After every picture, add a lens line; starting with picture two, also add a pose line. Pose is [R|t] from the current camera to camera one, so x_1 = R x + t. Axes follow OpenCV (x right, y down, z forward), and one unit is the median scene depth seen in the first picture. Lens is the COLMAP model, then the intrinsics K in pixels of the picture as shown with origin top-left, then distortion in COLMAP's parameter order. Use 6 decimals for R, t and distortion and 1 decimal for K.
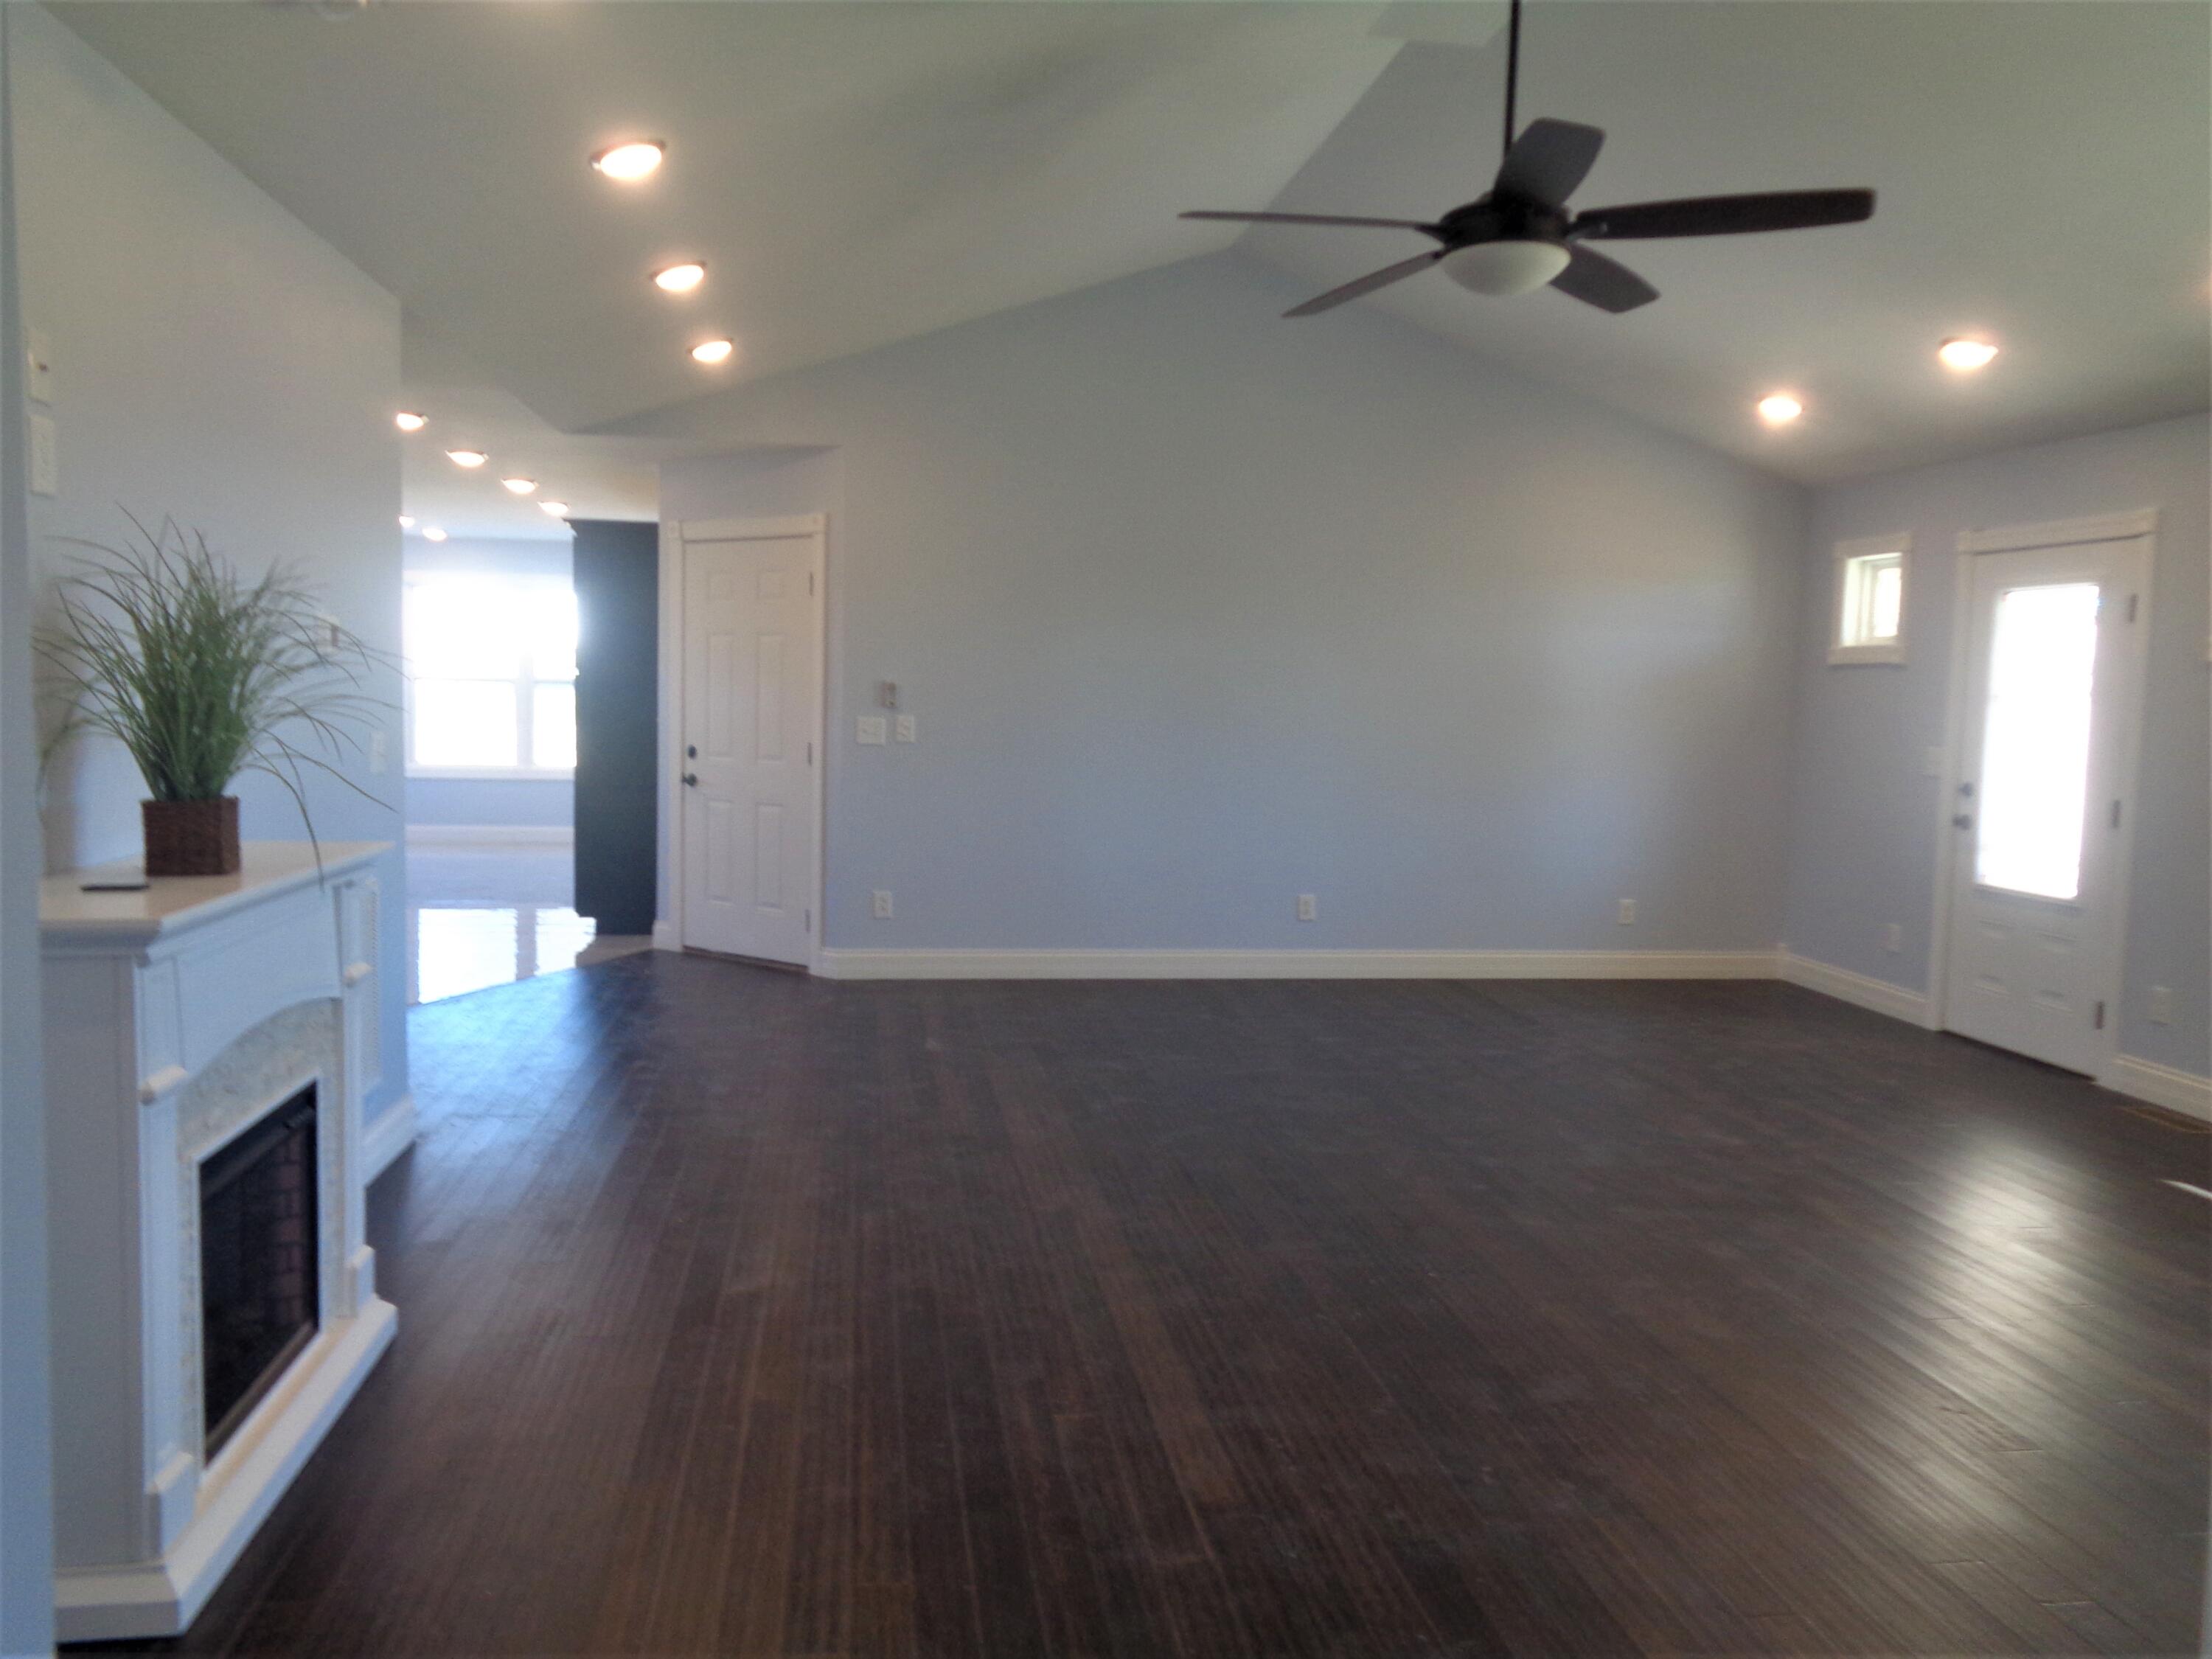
lens RADIAL K [[1672.6, 0, 1112.3], [0, 1672.6, 820.0], [0, 0, 1]] dist [0.007721, 0.024457]
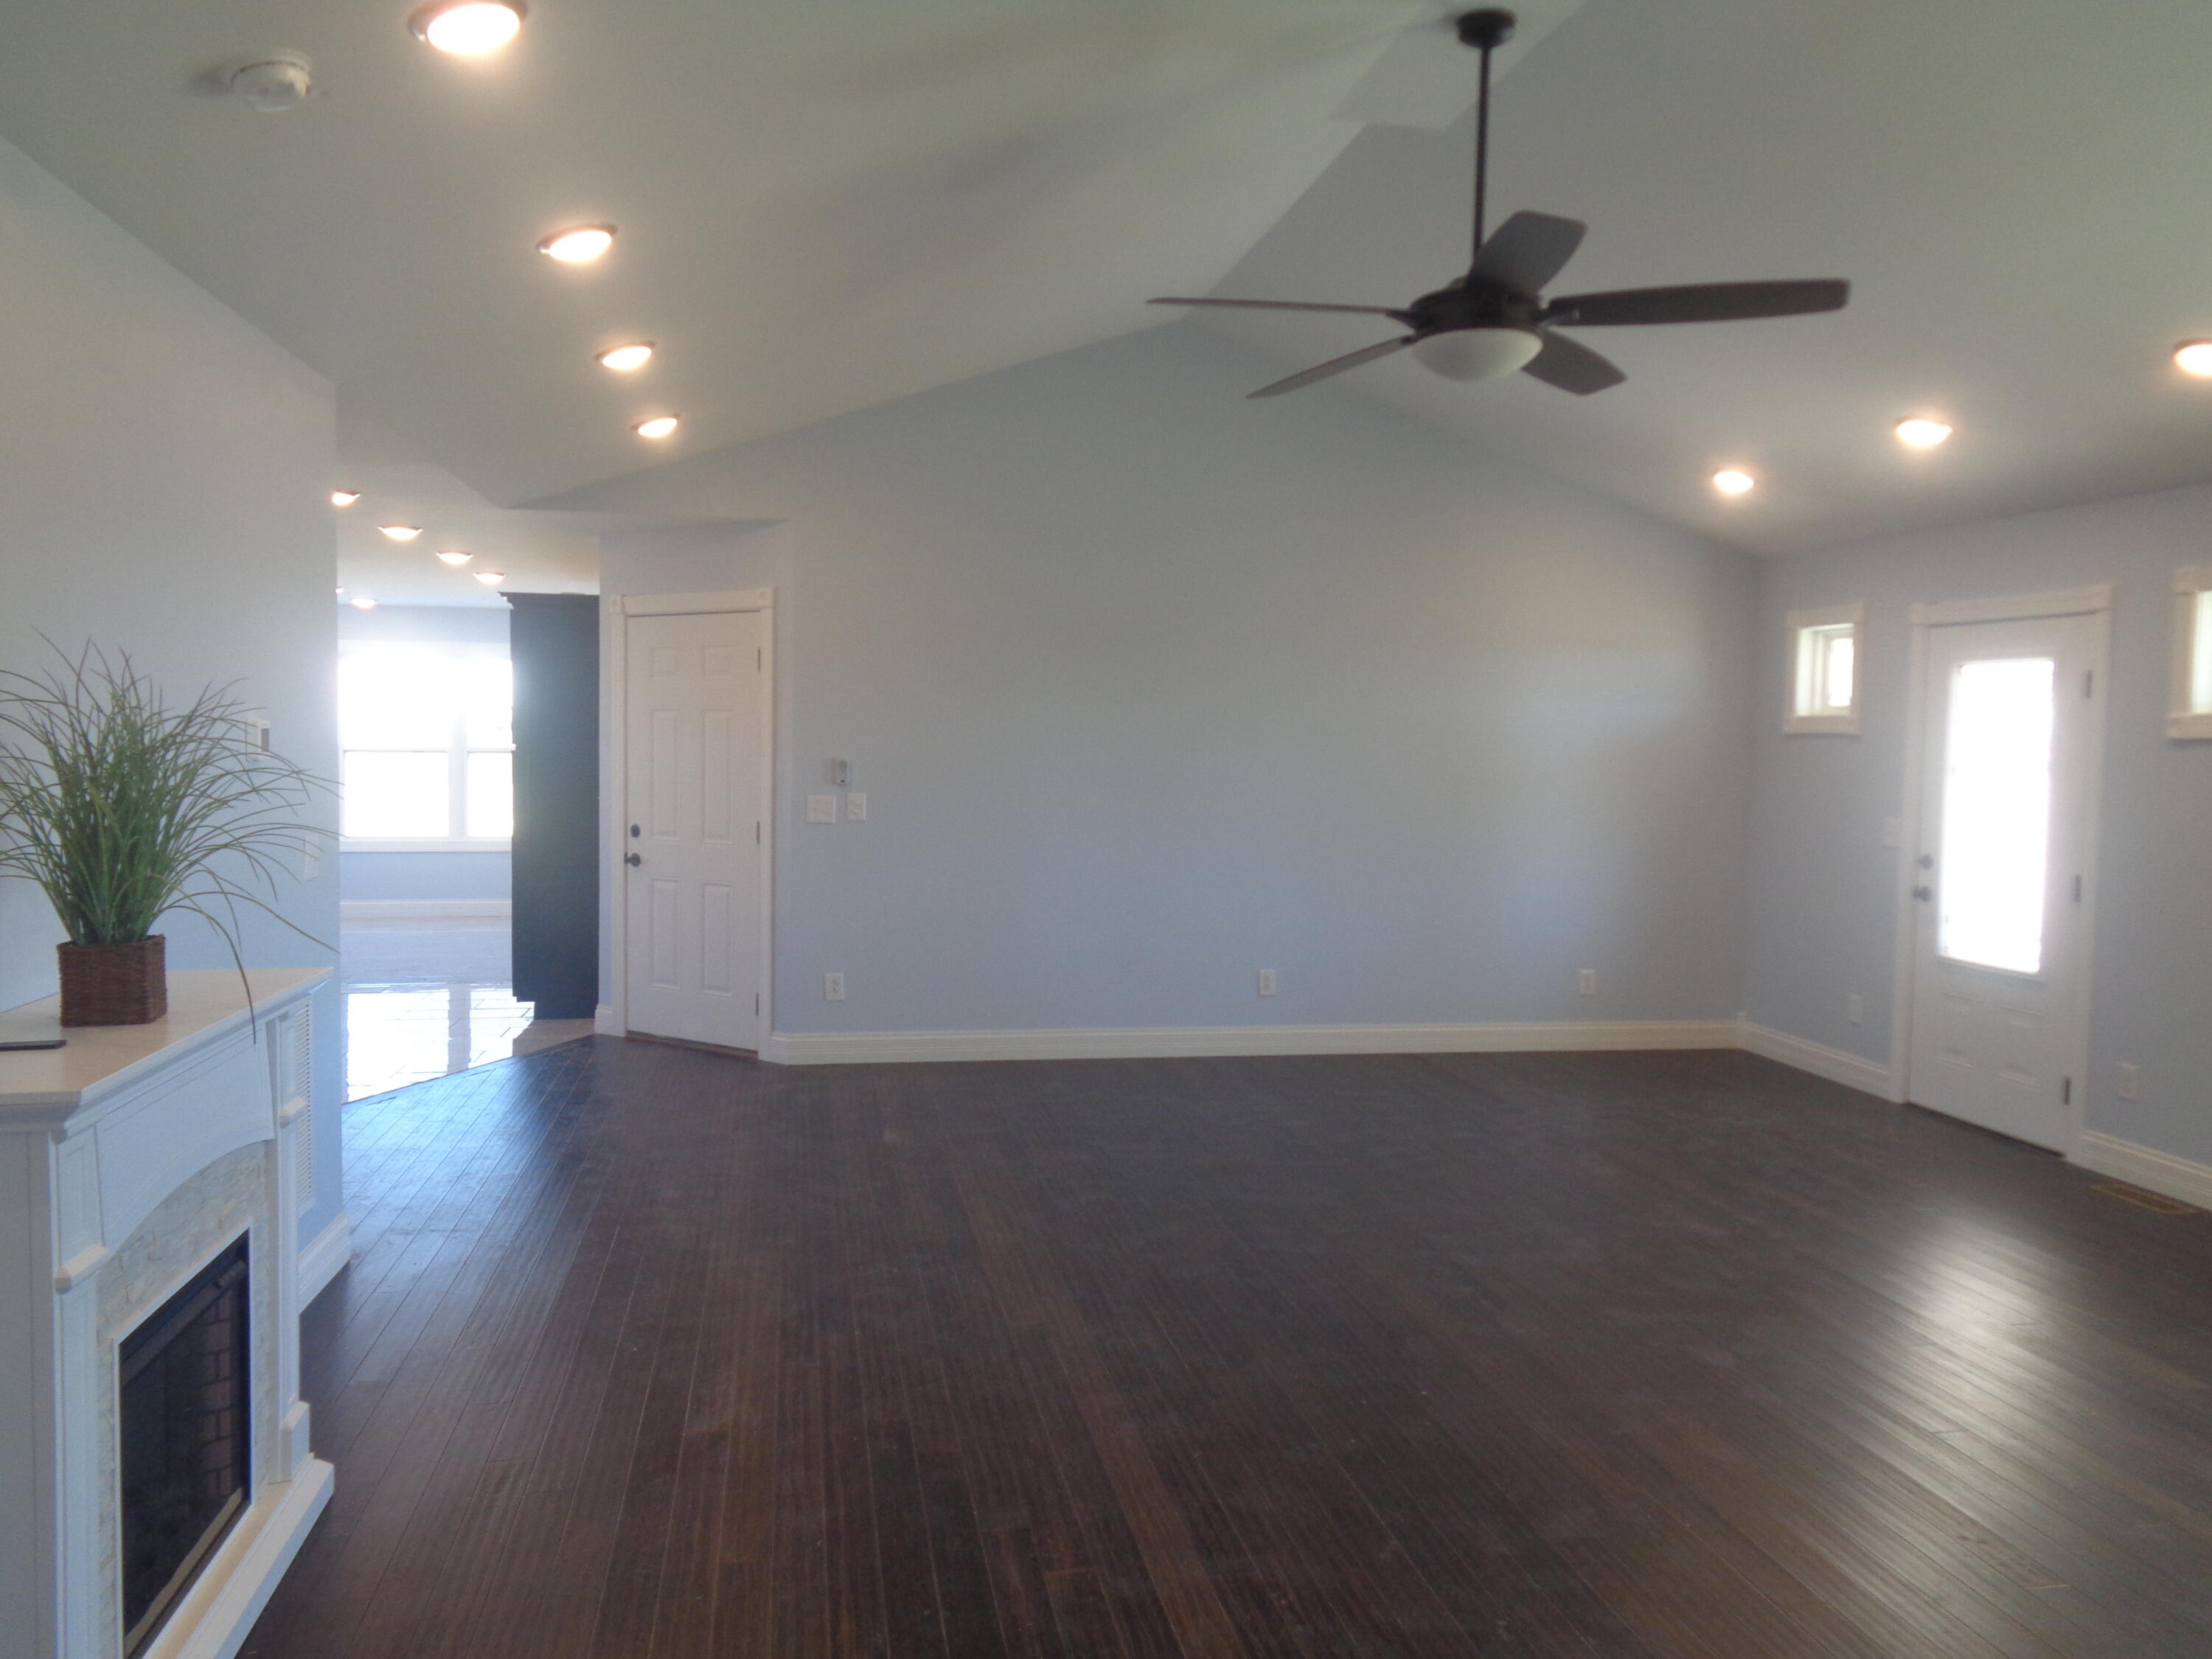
lens RADIAL K [[1667.7, 0, 1112.8], [0, 1667.7, 824.2], [0, 0, 1]] dist [0.007755, 0.014490]
pose [[0.999151, -0.010150, 0.039916, -0.019981], [0.011084, 0.999668, -0.023248, -0.030260], [-0.039667, 0.023671, 0.998933, 0.031852]]
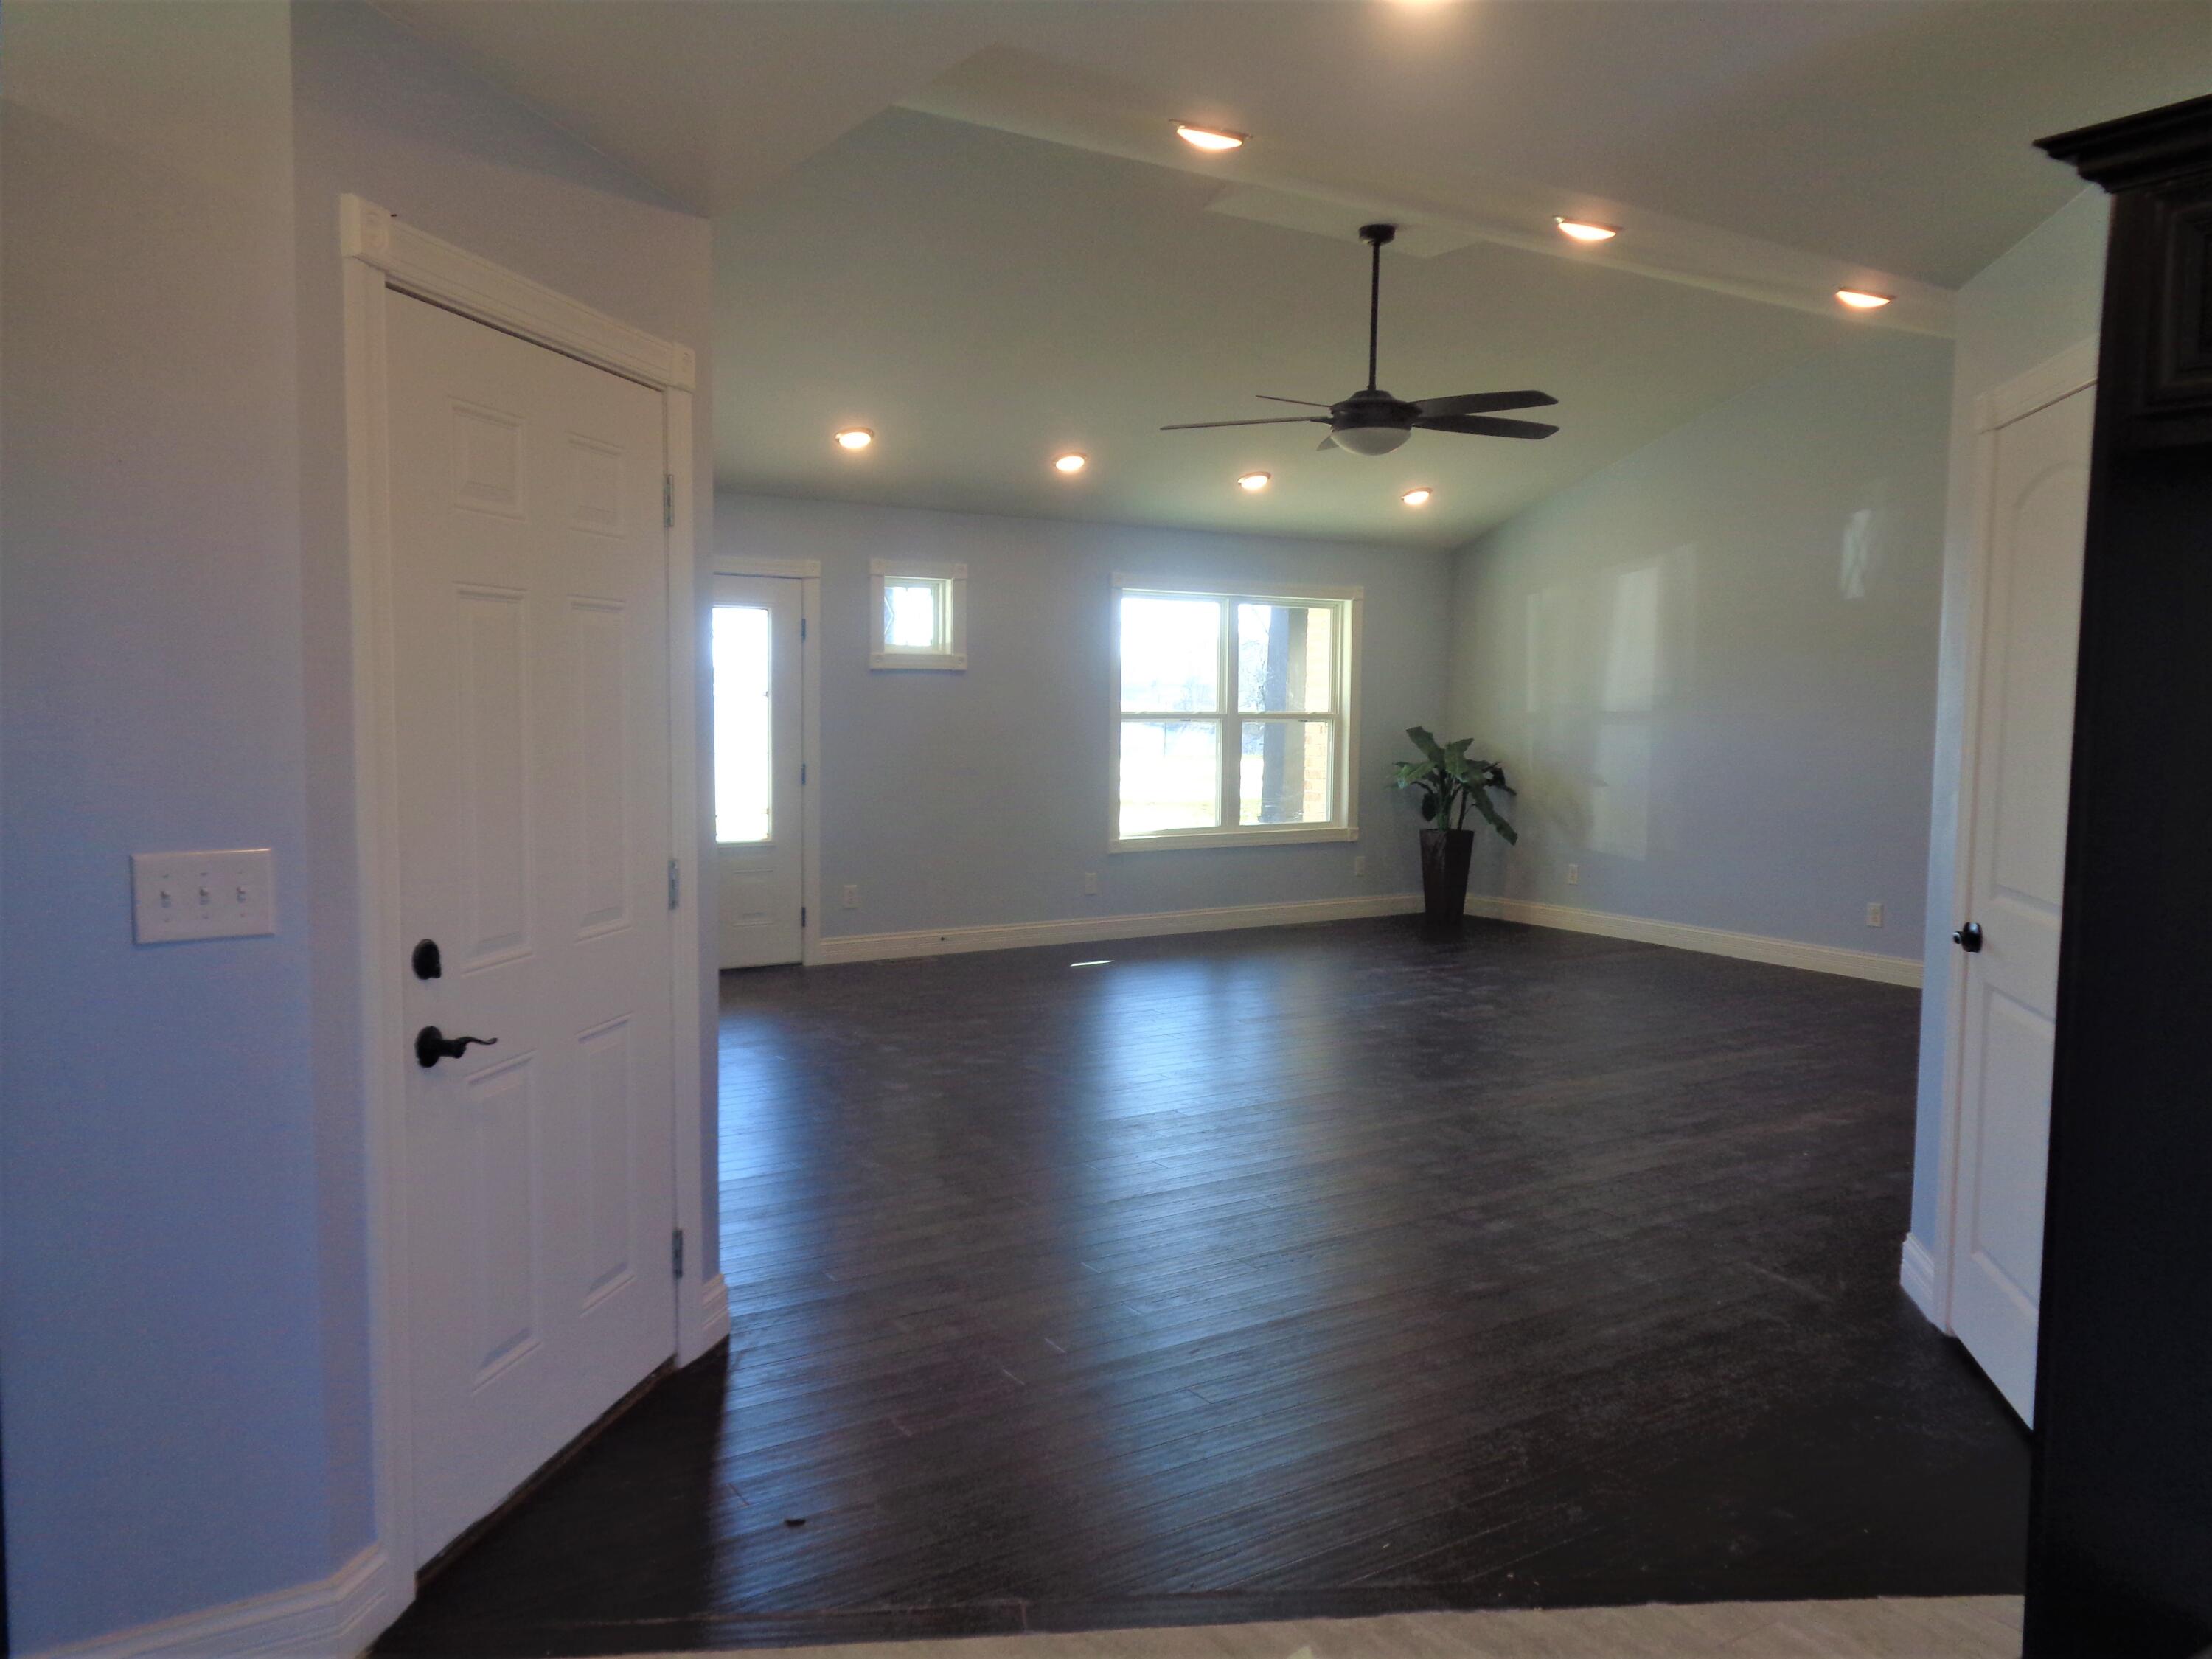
lens RADIAL K [[1672.6, 0, 1112.3], [0, 1672.6, 820.0], [0, 0, 1]] dist [0.007721, 0.024457]
pose [[-0.418668, -0.098243, 0.902810, -0.948495], [0.049463, 0.990189, 0.130690, -0.164038], [-0.906791, 0.099371, -0.409701, 1.619968]]
